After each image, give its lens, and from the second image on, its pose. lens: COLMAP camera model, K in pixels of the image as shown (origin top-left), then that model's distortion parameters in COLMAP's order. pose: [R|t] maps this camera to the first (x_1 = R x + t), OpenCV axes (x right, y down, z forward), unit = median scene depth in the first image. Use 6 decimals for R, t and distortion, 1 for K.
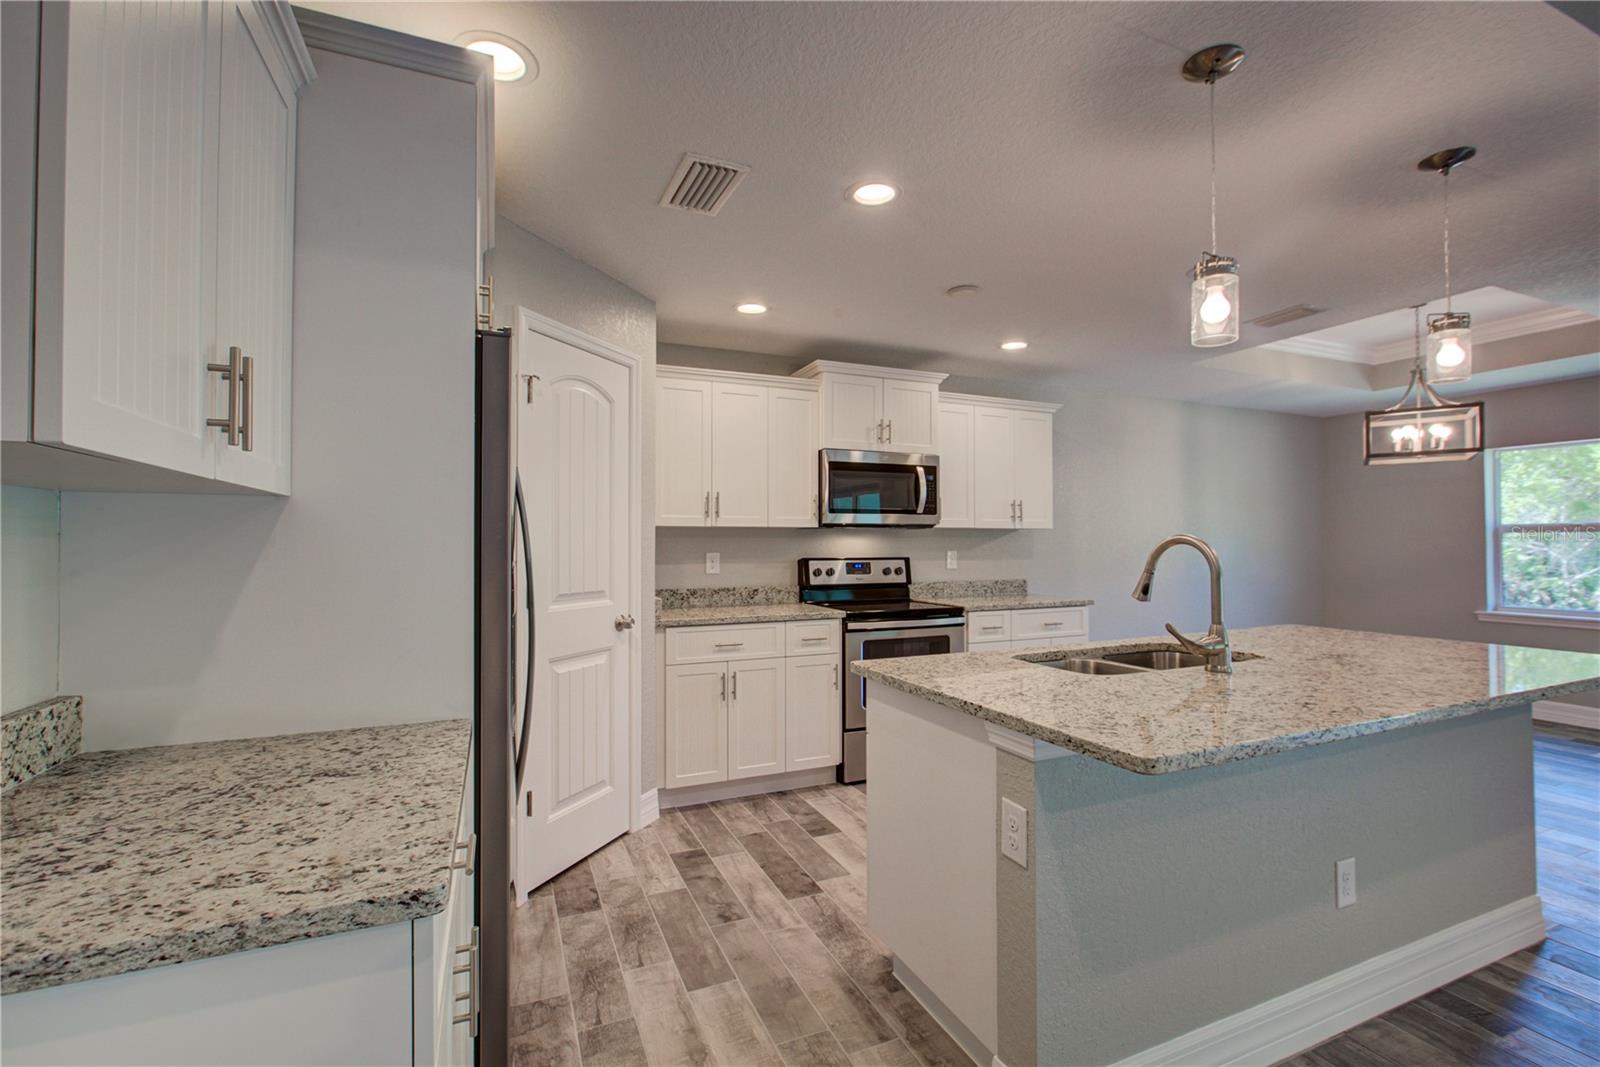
lens RADIAL K [[703.2, 0, 800.0], [0, 703.2, 533.5], [0, 0, 1]] dist [-0.011775, 0.000308]
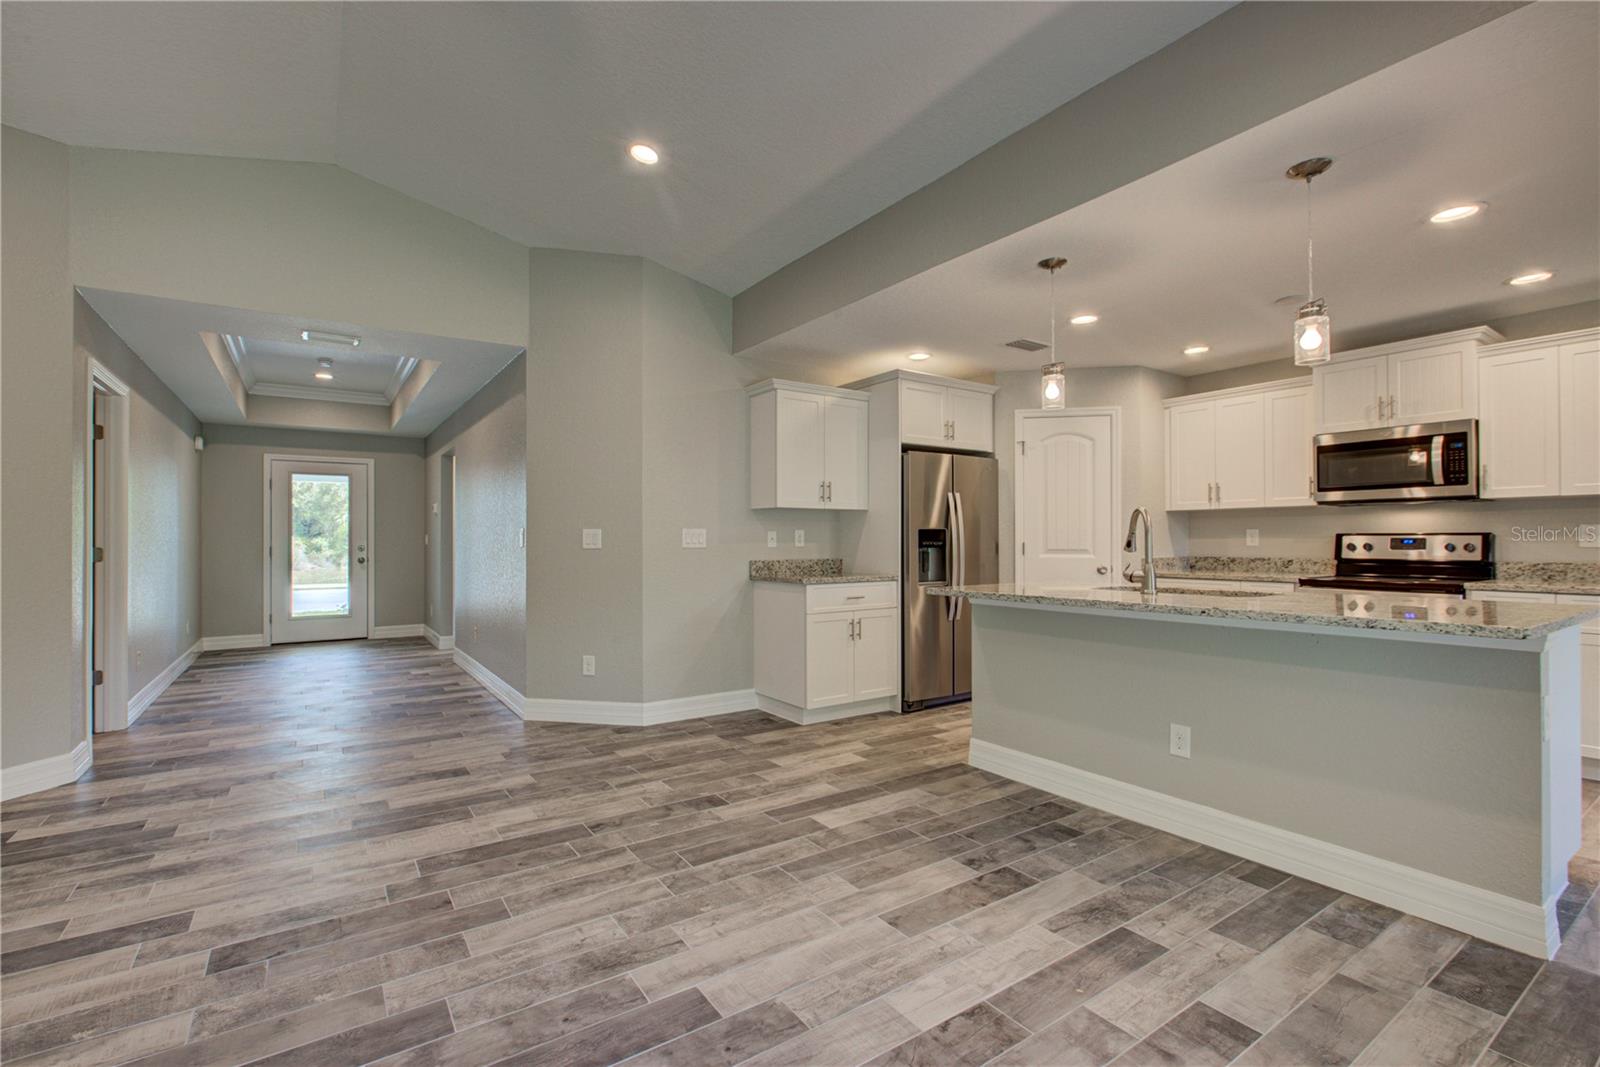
lens RADIAL K [[720.3, 0, 801.9], [0, 720.3, 534.0], [0, 0, 1]] dist [-0.004496, 0.001645]
pose [[0.196263, -0.005828, -0.980534, 0.982489], [0.016930, 0.999853, -0.002554, 0.025853], [0.980405, -0.016099, 0.196333, -0.032366]]
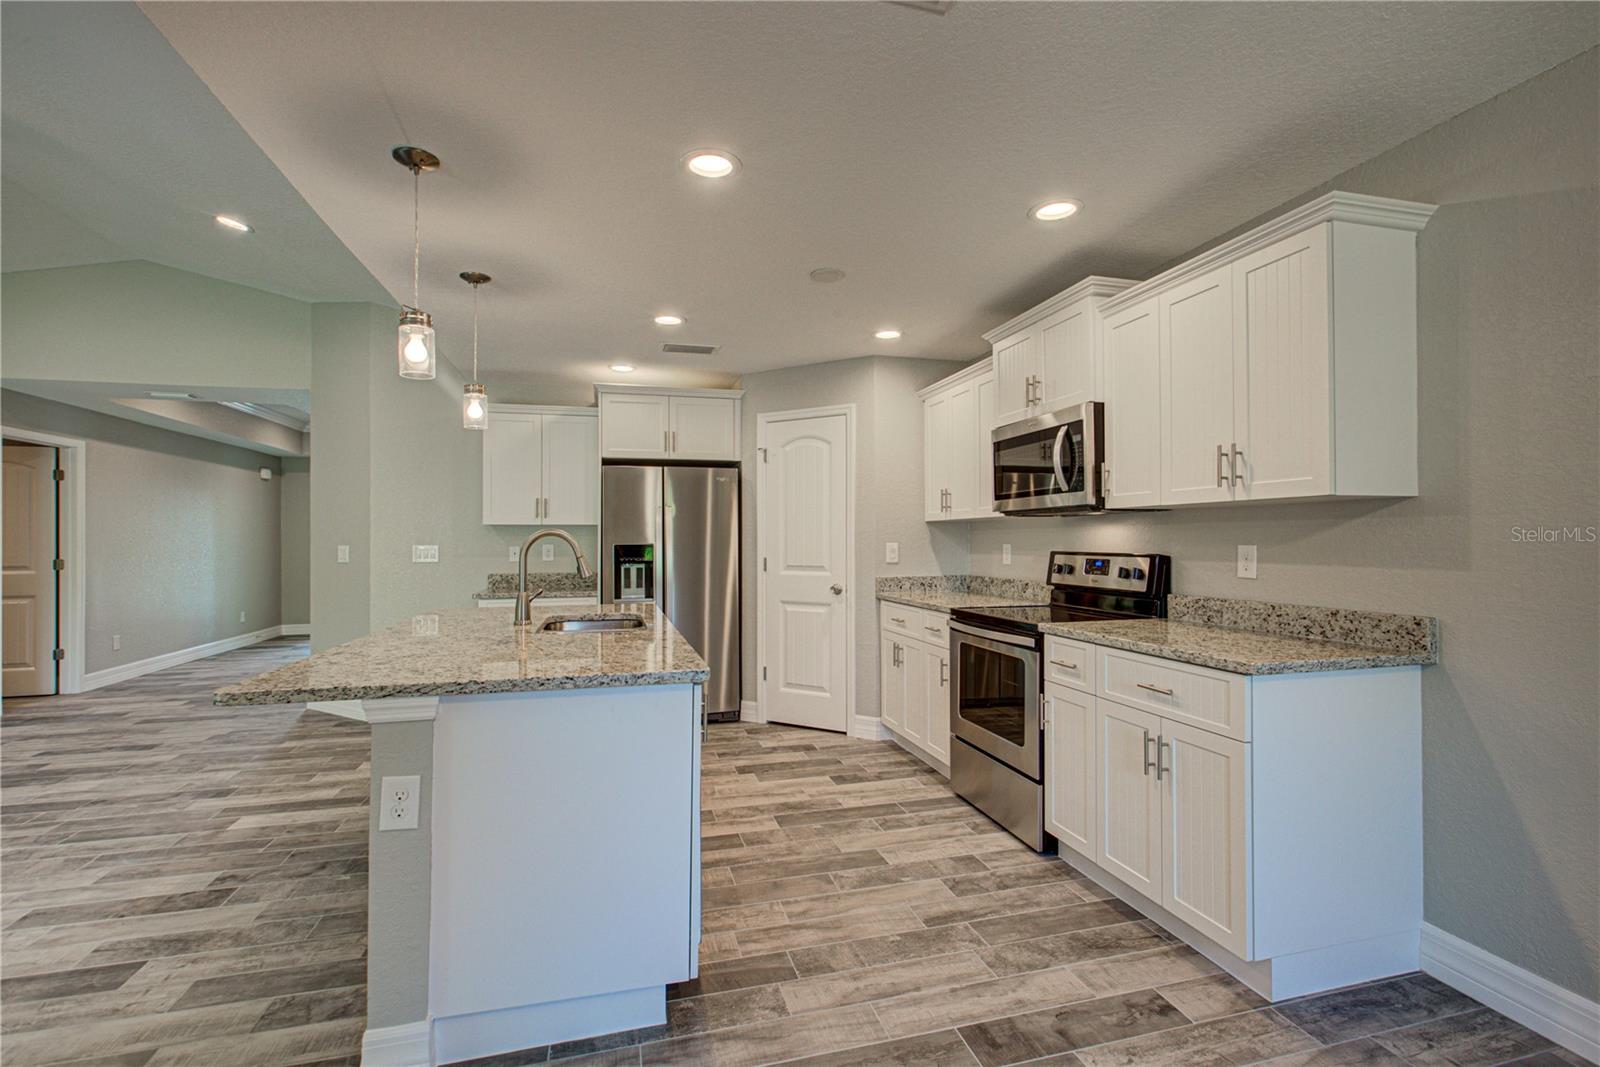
lens RADIAL K [[720.3, 0, 801.9], [0, 720.3, 534.0], [0, 0, 1]] dist [-0.004496, 0.001645]
pose [[-0.143421, -0.005932, -0.989644, 0.965565], [0.019432, 0.999772, -0.008809, 0.016595], [0.989471, -0.020494, -0.143273, 0.869798]]
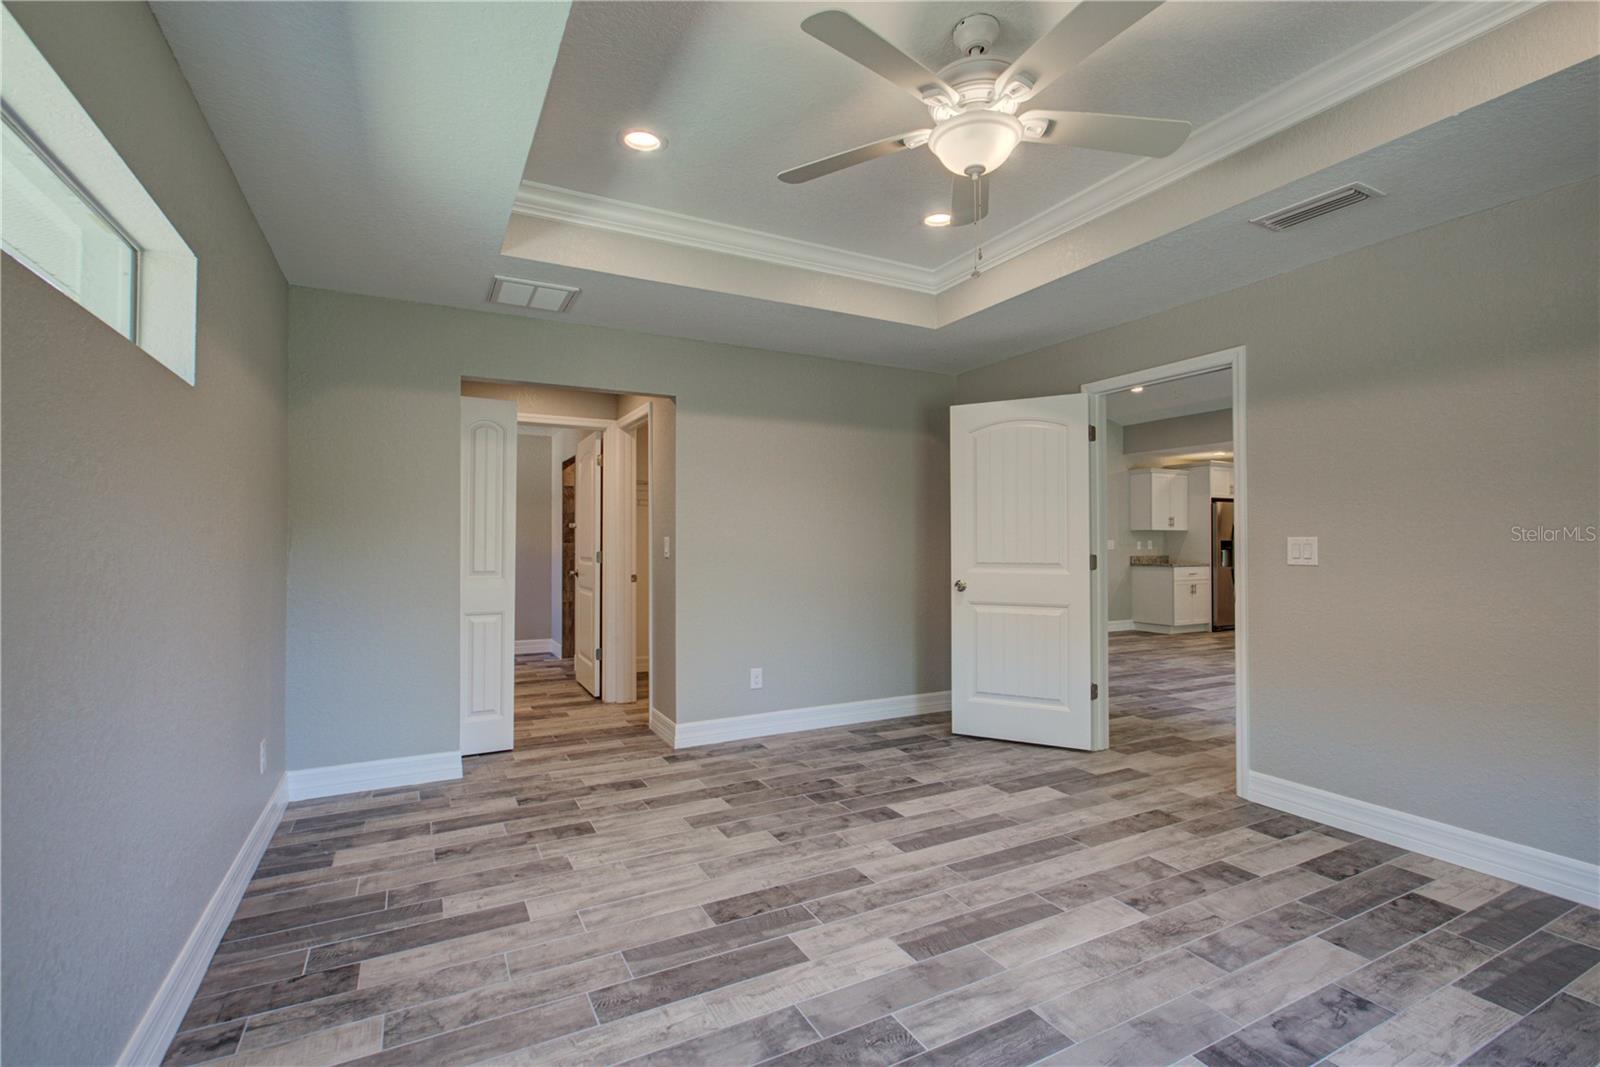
lens RADIAL K [[720.3, 0, 801.9], [0, 720.3, 534.0], [0, 0, 1]] dist [-0.004496, 0.001645]
pose [[0.081519, -0.009701, -0.996625, 2.139376], [0.015062, 0.999850, -0.008500, -0.004606], [0.996558, -0.014318, 0.081653, -1.208215]]
